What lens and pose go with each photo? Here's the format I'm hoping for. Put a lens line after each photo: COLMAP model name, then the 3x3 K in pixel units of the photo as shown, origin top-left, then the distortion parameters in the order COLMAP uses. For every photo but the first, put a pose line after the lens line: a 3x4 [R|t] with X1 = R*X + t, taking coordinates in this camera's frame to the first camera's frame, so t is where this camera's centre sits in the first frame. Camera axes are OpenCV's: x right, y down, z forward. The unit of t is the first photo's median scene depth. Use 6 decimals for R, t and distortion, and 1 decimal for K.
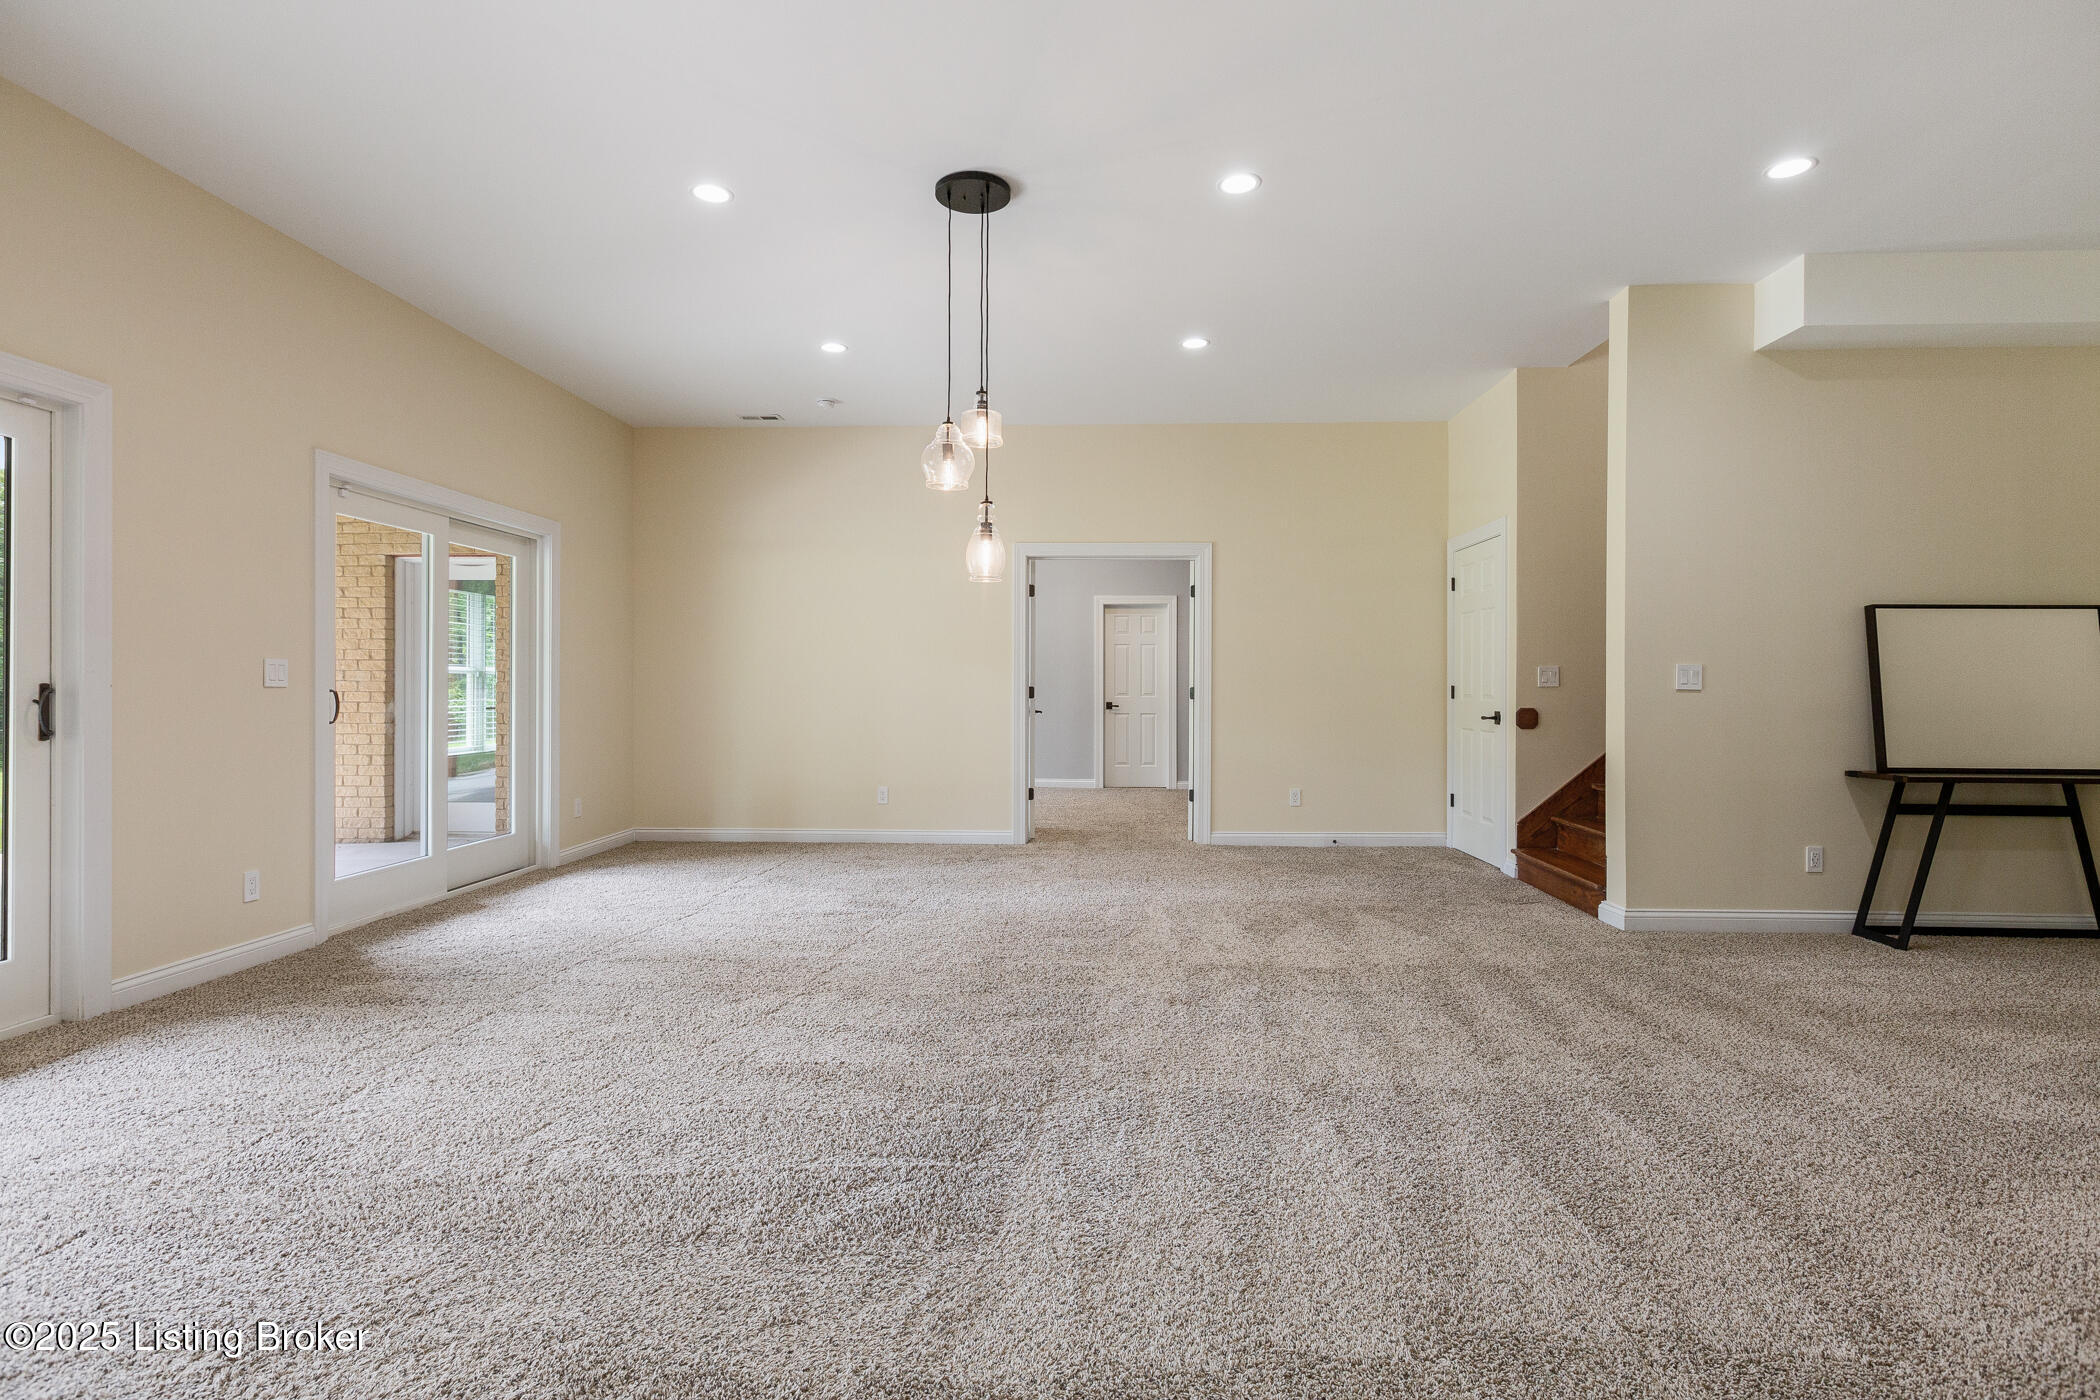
lens RADIAL K [[1013.0, 0, 1056.5], [0, 1013.0, 692.7], [0, 0, 1]] dist [-0.000713, 0.001146]
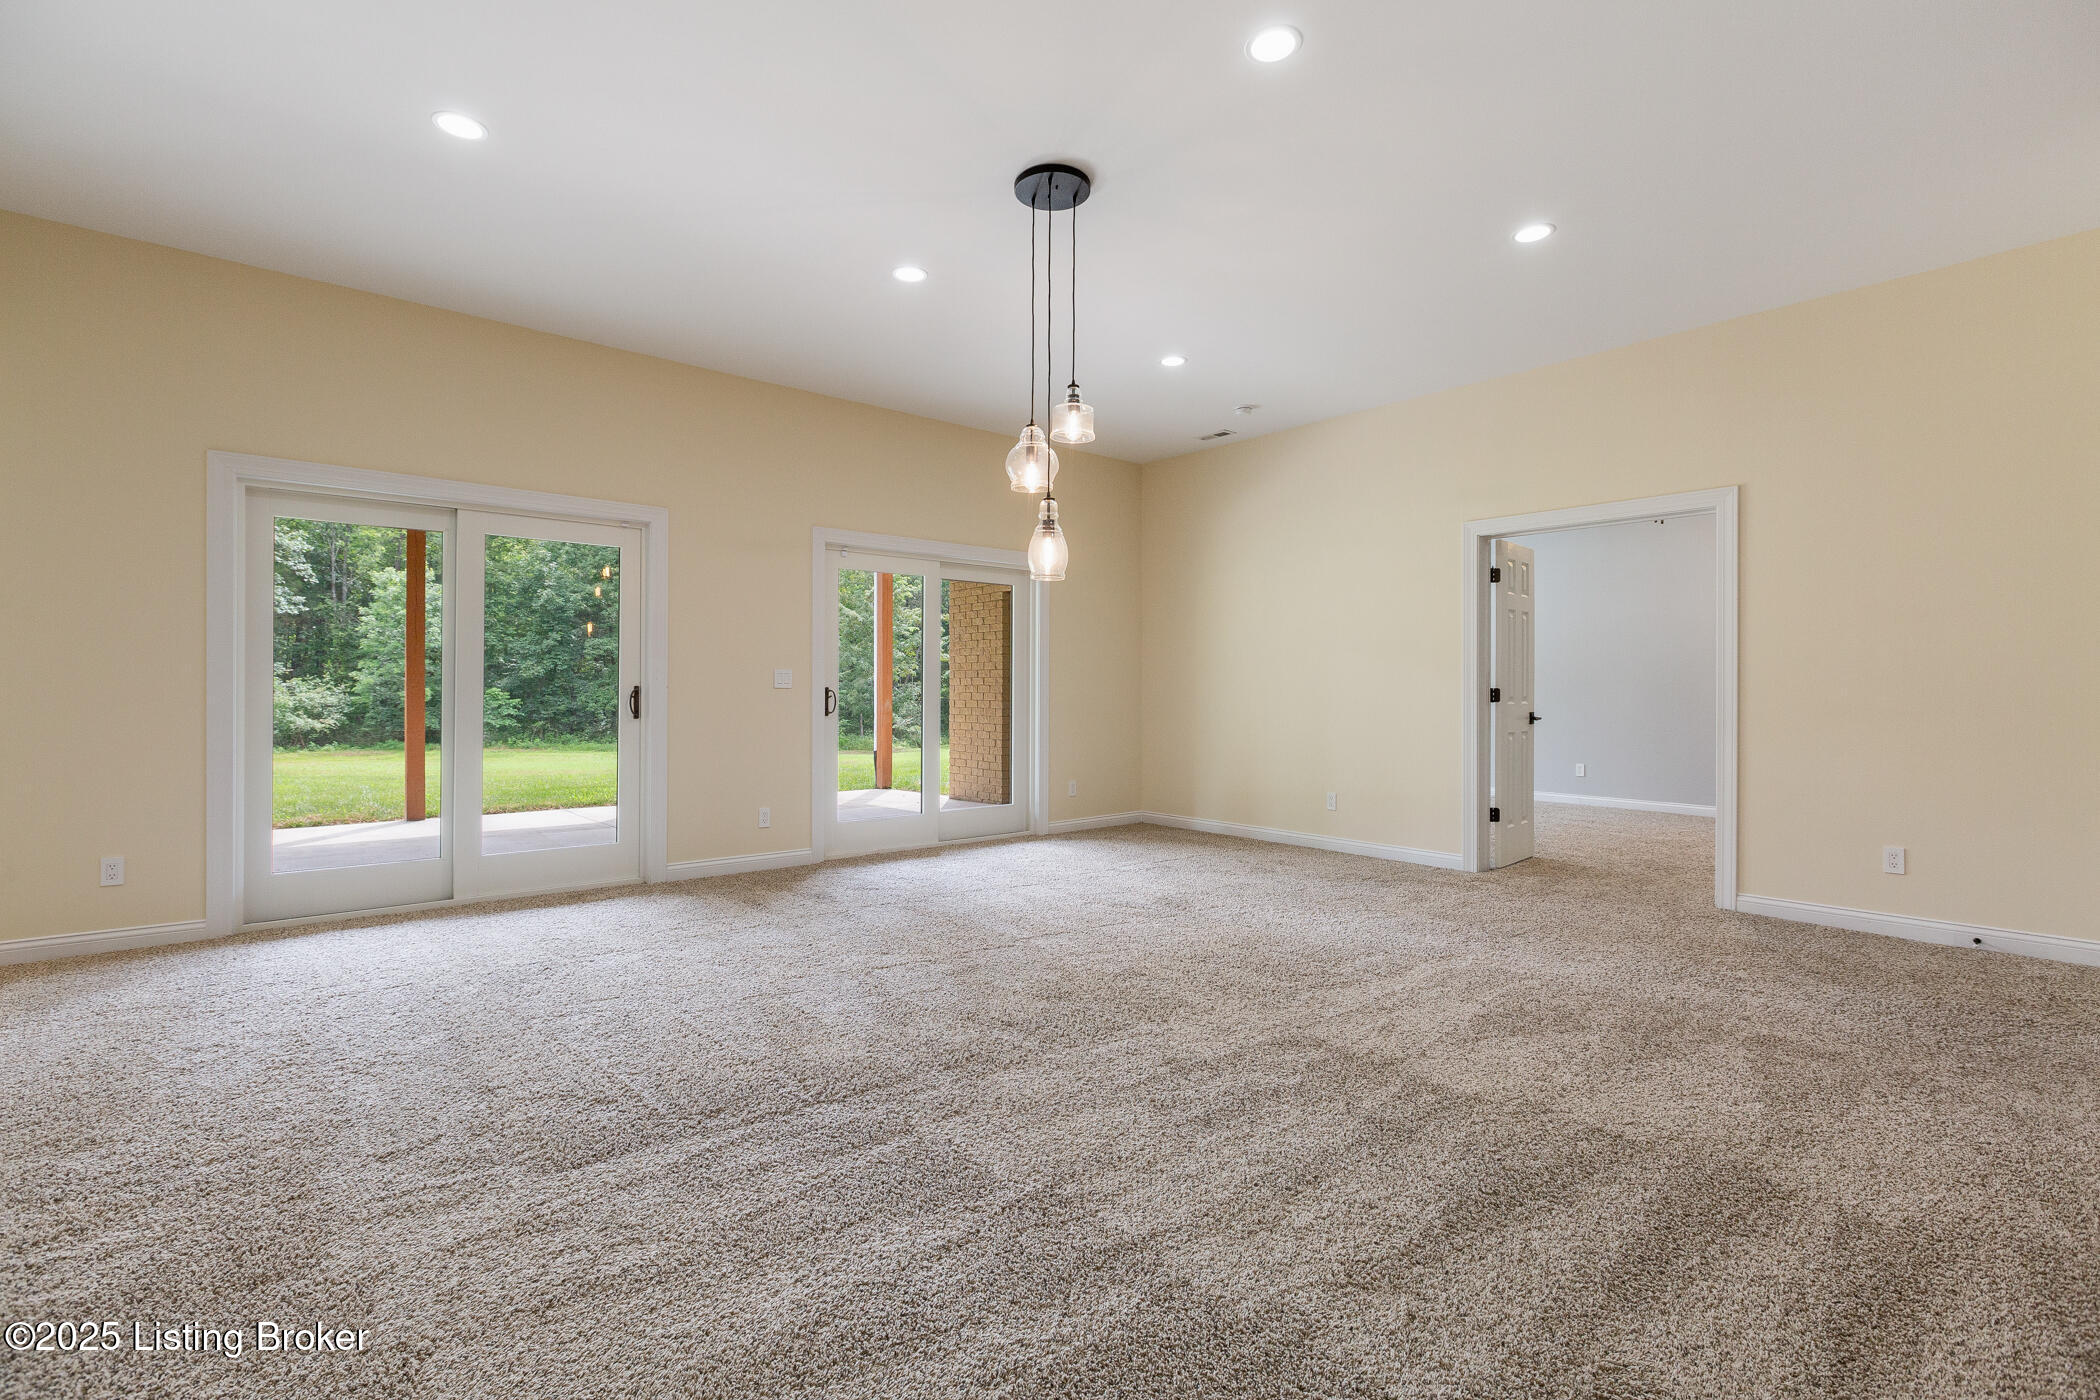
lens RADIAL K [[944.3, 0, 1057.2], [0, 944.3, 690.3], [0, 0, 1]] dist [0.003171, -0.000175]
pose [[0.677140, 0.001059, -0.735854, 0.509546], [-0.004953, 0.999983, -0.003119, -0.000174], [0.735838, 0.005757, 0.677134, 0.324765]]
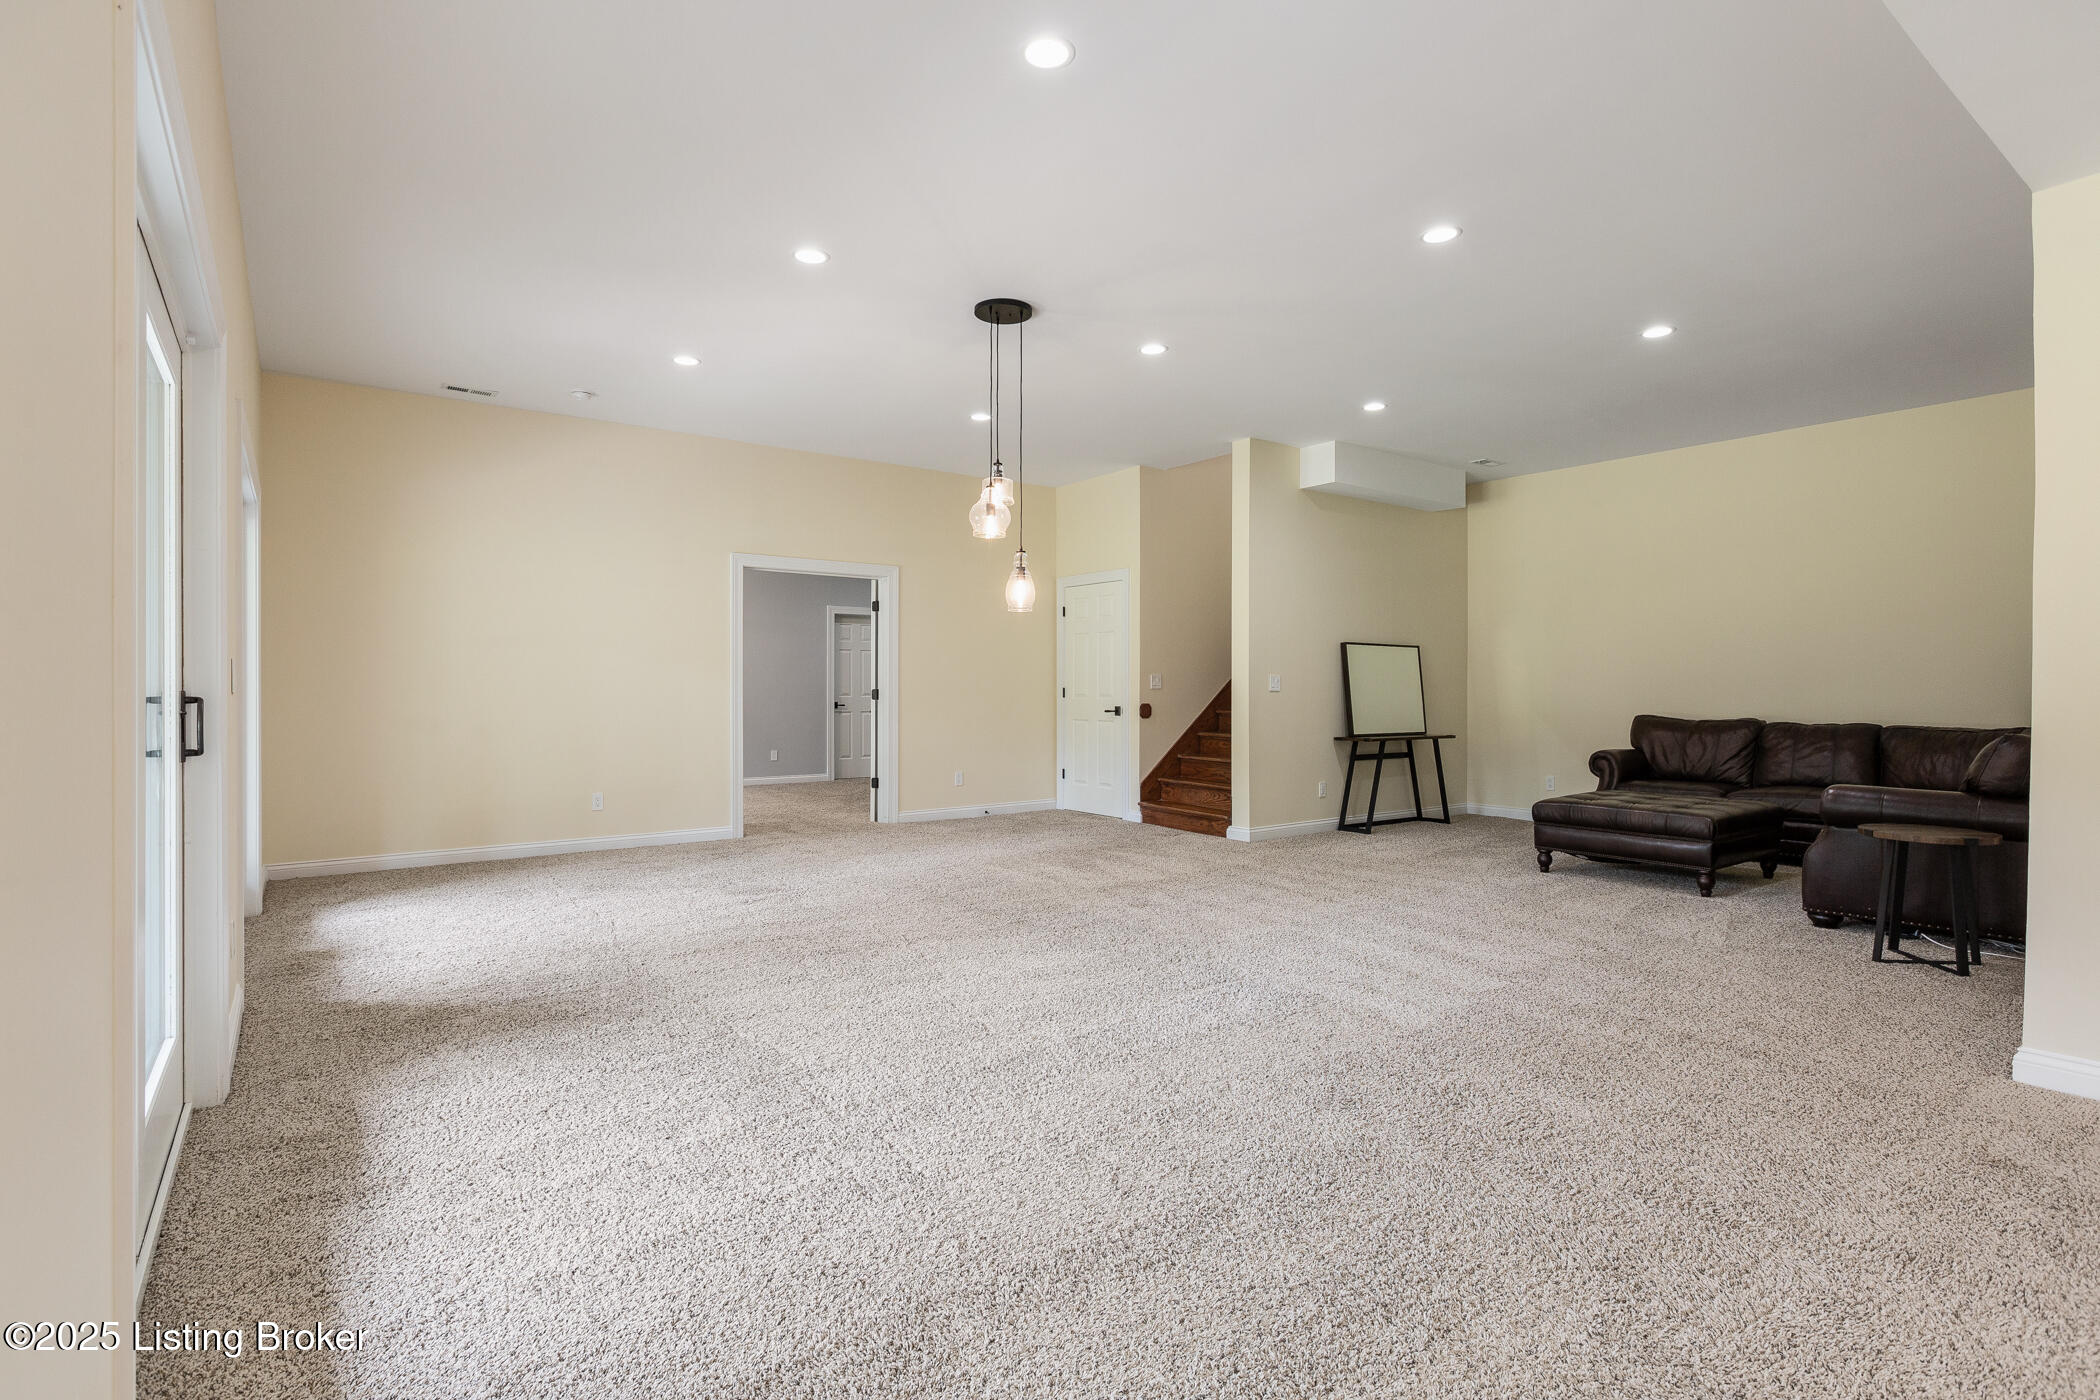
lens RADIAL K [[1027.6, 0, 1050.0], [0, 1027.6, 700.0], [0, 0, 1]] dist [0.000434, 0.000241]
pose [[0.770586, -0.008855, 0.637274, -0.749176], [0.003617, 0.999948, 0.009520, -0.005819], [-0.637325, -0.005031, 0.770578, -0.049776]]
